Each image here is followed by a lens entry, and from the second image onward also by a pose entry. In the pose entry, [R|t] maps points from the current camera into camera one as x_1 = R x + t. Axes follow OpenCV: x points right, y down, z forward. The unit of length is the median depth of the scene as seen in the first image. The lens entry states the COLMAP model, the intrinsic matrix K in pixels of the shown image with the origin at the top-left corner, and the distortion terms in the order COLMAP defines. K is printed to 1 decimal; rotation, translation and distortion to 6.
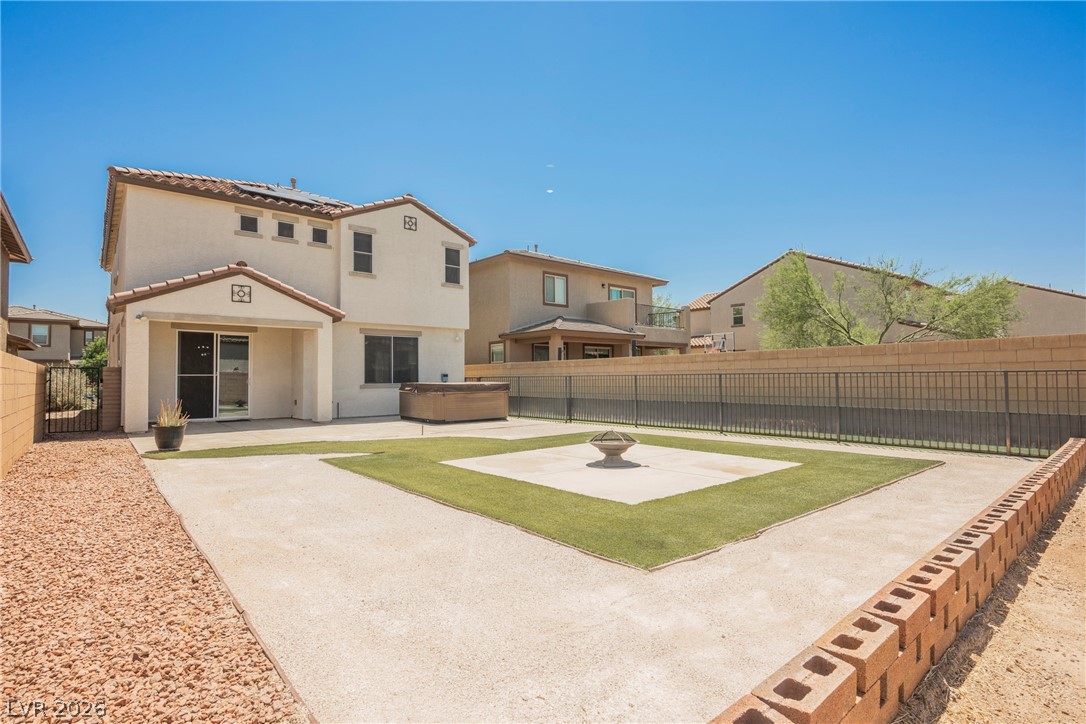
lens RADIAL K [[531.1, 0, 543.2], [0, 531.1, 360.6], [0, 0, 1]] dist [0.005081, 0.000484]
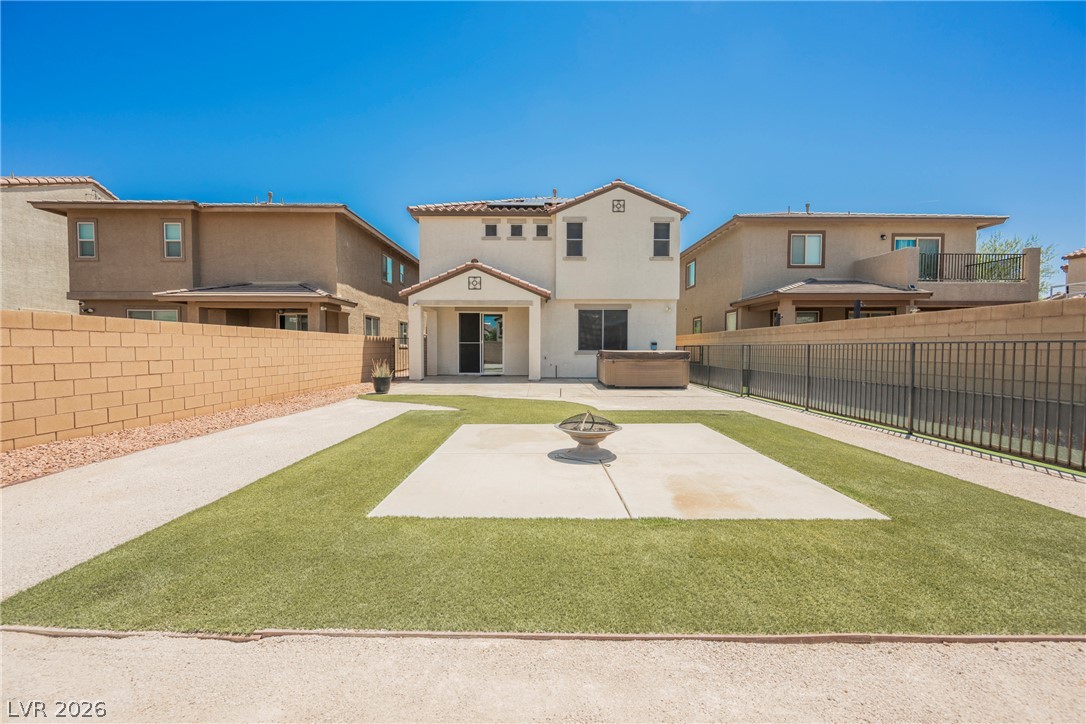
lens RADIAL K [[430.1, 0, 546.0], [0, 430.1, 363.3], [0, 0, 1]] dist [0.002579, 0.000202]
pose [[0.770997, 0.032341, -0.636017, 0.227524], [0.014268, 0.997582, 0.068022, 0.005259], [0.636679, -0.061520, 0.768671, 0.207730]]
